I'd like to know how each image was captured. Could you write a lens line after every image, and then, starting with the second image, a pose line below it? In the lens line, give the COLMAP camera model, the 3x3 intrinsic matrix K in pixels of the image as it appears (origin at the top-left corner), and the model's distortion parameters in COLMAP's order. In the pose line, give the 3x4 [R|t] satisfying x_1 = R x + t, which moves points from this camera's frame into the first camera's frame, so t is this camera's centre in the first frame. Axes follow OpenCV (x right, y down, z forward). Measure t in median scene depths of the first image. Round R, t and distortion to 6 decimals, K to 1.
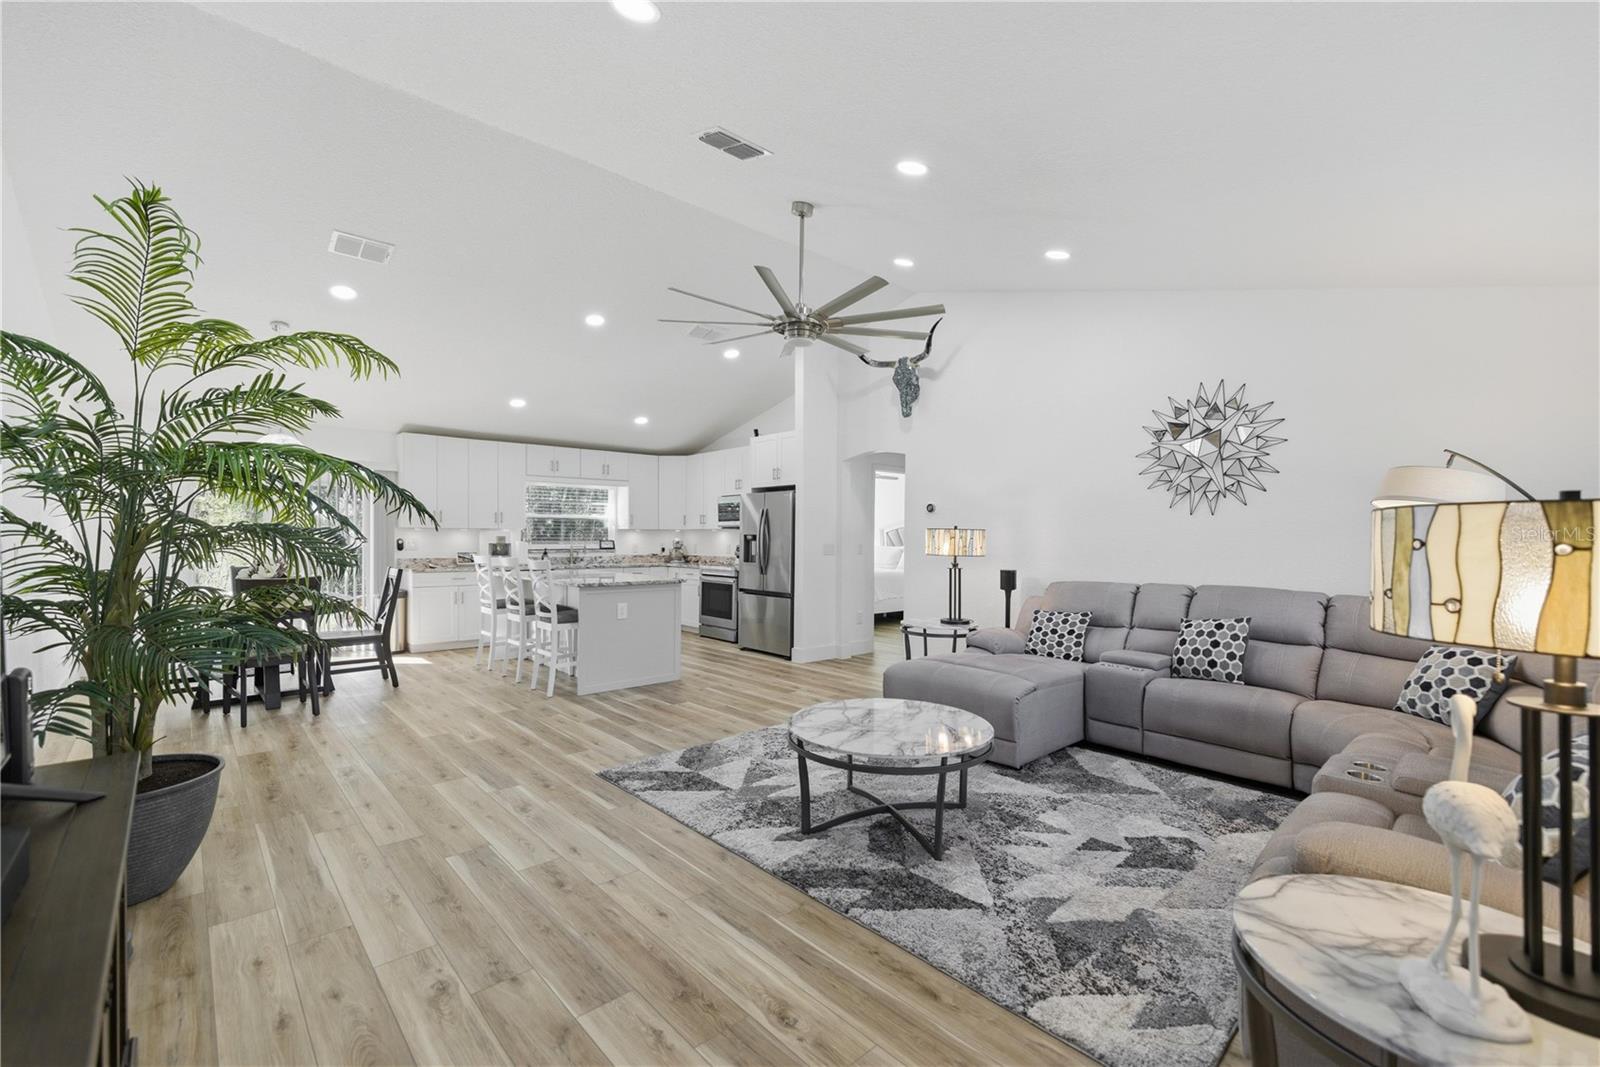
lens RADIAL K [[674.8, 0, 791.4], [0, 674.8, 538.8], [0, 0, 1]] dist [0.008715, -0.001560]
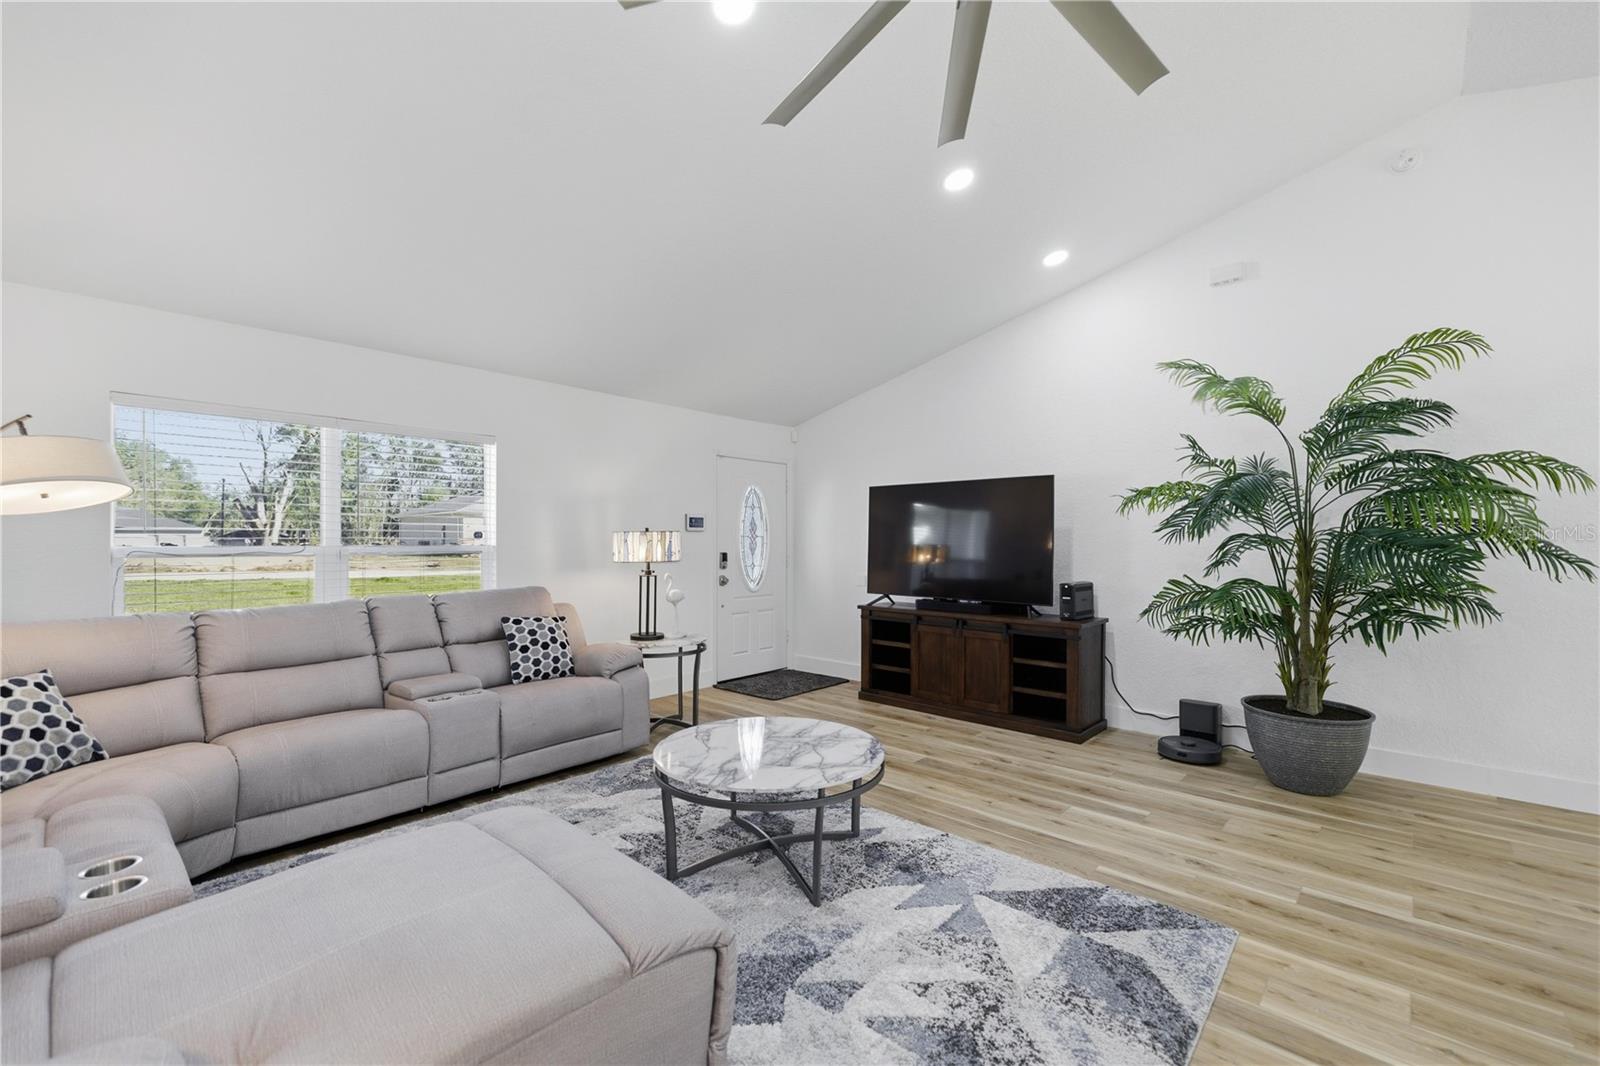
lens RADIAL K [[674.8, 0, 786.8], [0, 674.8, 547.9], [0, 0, 1]] dist [0.008715, -0.001560]
pose [[-0.996289, -0.005020, -0.085924, 0.096458], [-0.006483, 0.999838, 0.016766, -0.002341], [0.085826, 0.017261, -0.996161, 0.909459]]
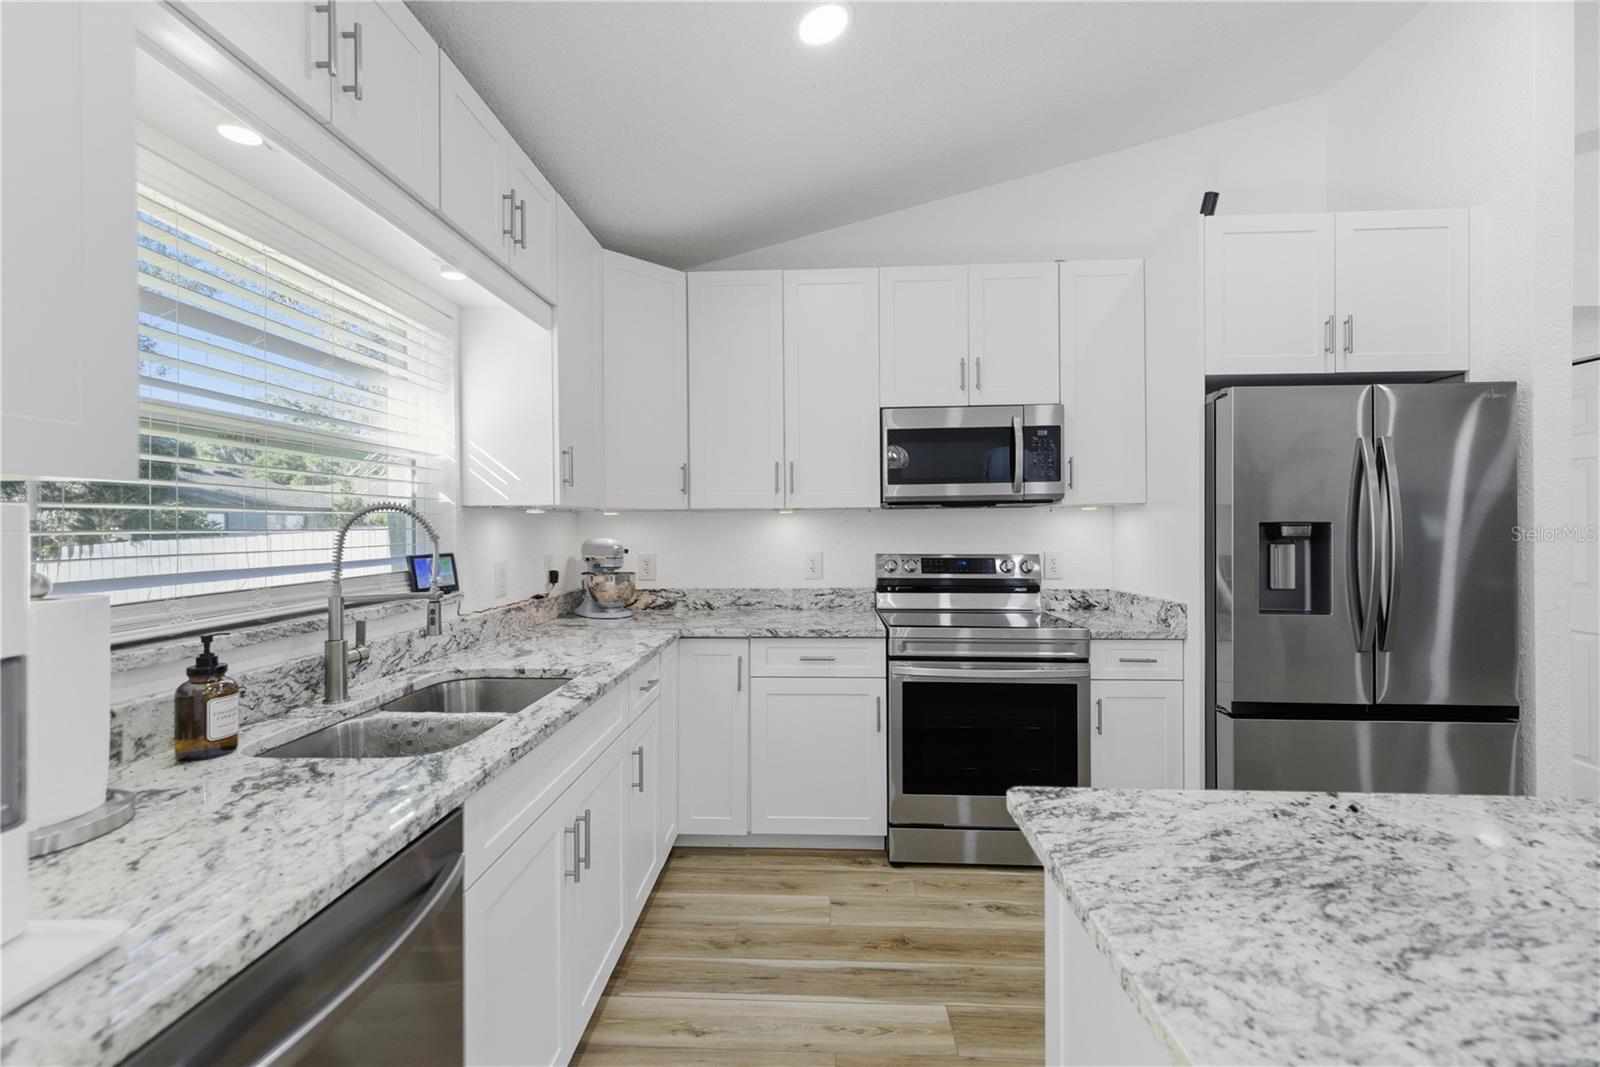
lens RADIAL K [[674.8, 0, 797.6], [0, 674.8, 531.3], [0, 0, 1]] dist [0.008715, -0.001560]
pose [[0.701022, -0.012057, 0.713038, -0.522440], [0.010239, 0.999924, 0.006841, -0.007905], [-0.713066, 0.002505, 0.701092, 1.132961]]
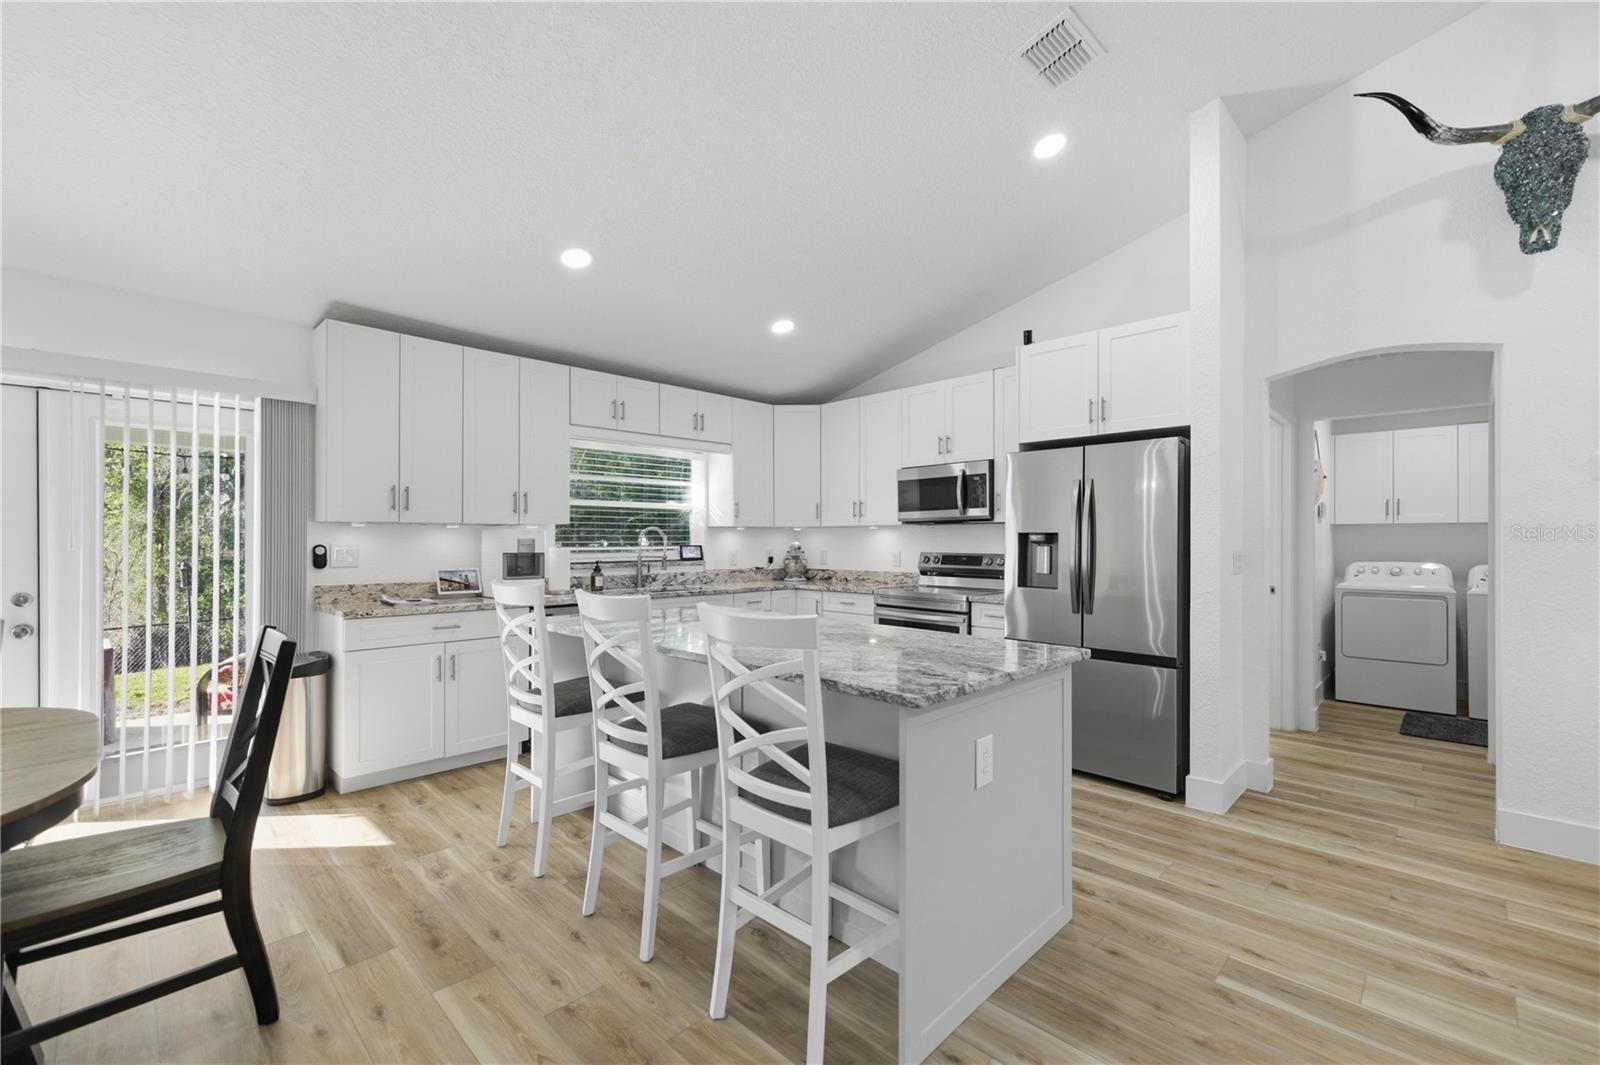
lens RADIAL K [[674.8, 0, 790.6], [0, 674.8, 533.9], [0, 0, 1]] dist [0.008715, -0.001560]
pose [[0.998525, -0.003476, 0.054179, -0.327485], [0.004118, 0.999922, -0.011756, -0.000422], [-0.054134, 0.011962, 0.998462, 0.607485]]
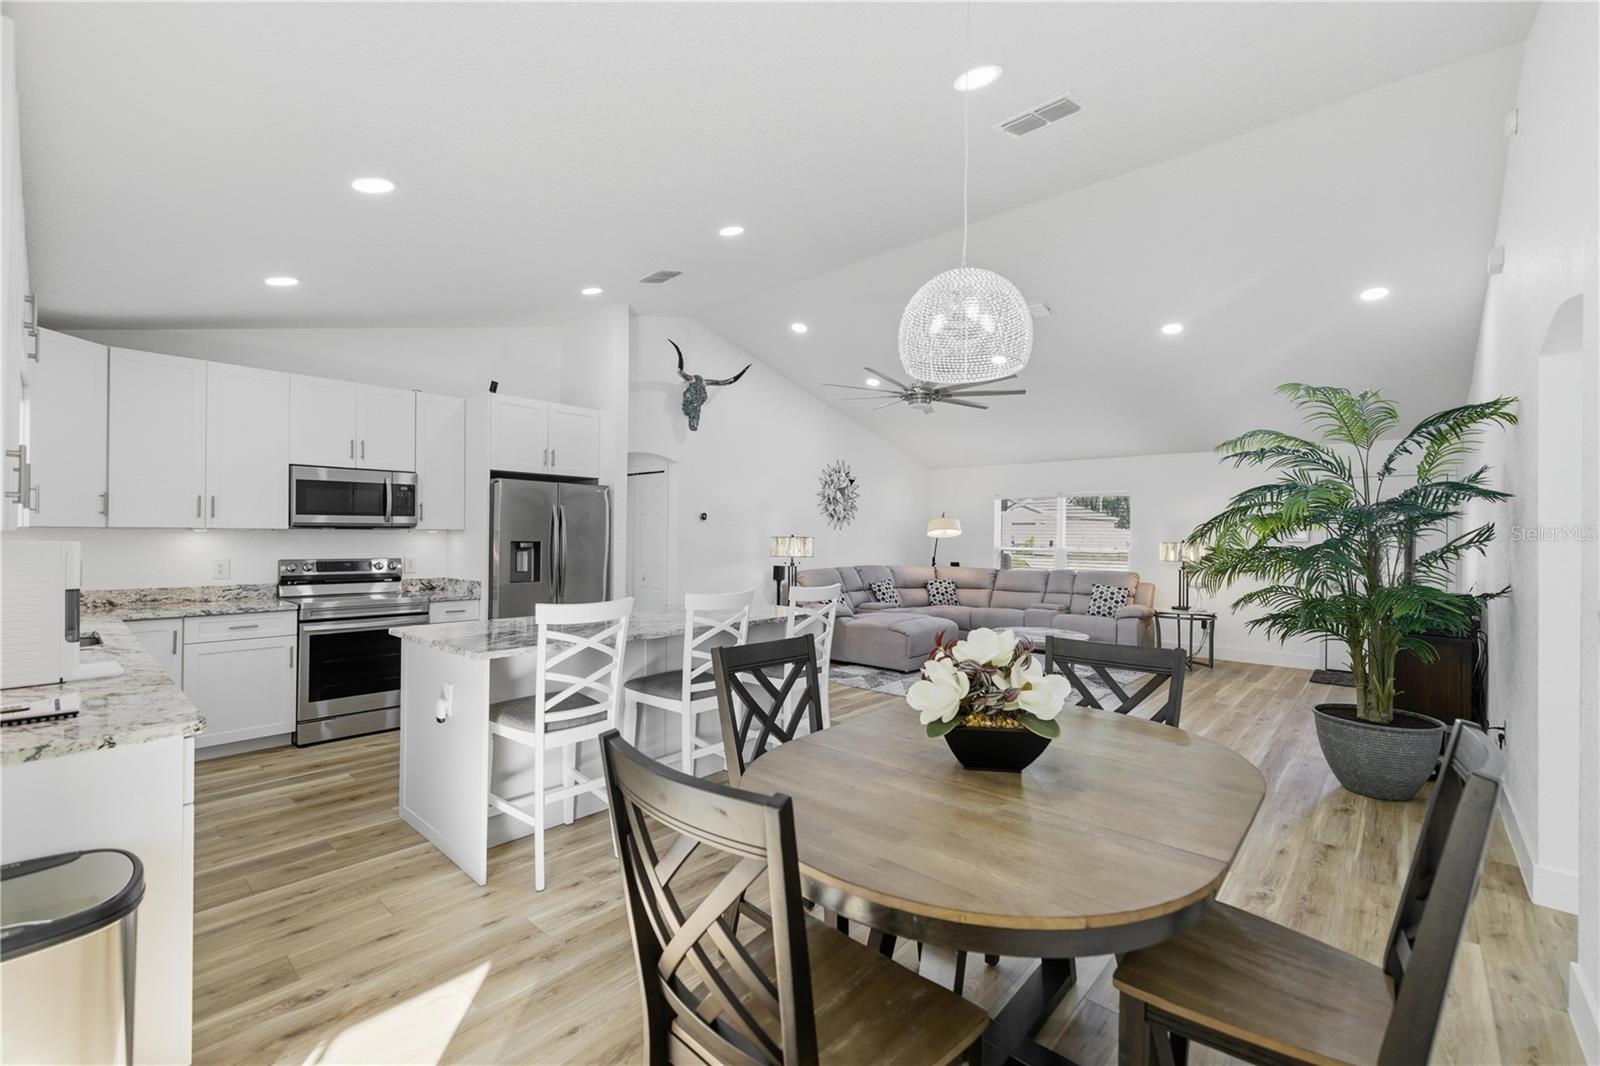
lens RADIAL K [[674.8, 0, 798.3], [0, 674.8, 527.8], [0, 0, 1]] dist [0.008715, -0.001560]
pose [[-0.098198, 0.005879, 0.995150, -0.921701], [-0.005921, 0.999961, -0.006491, -0.020441], [-0.995149, -0.006530, -0.098160, 0.949616]]
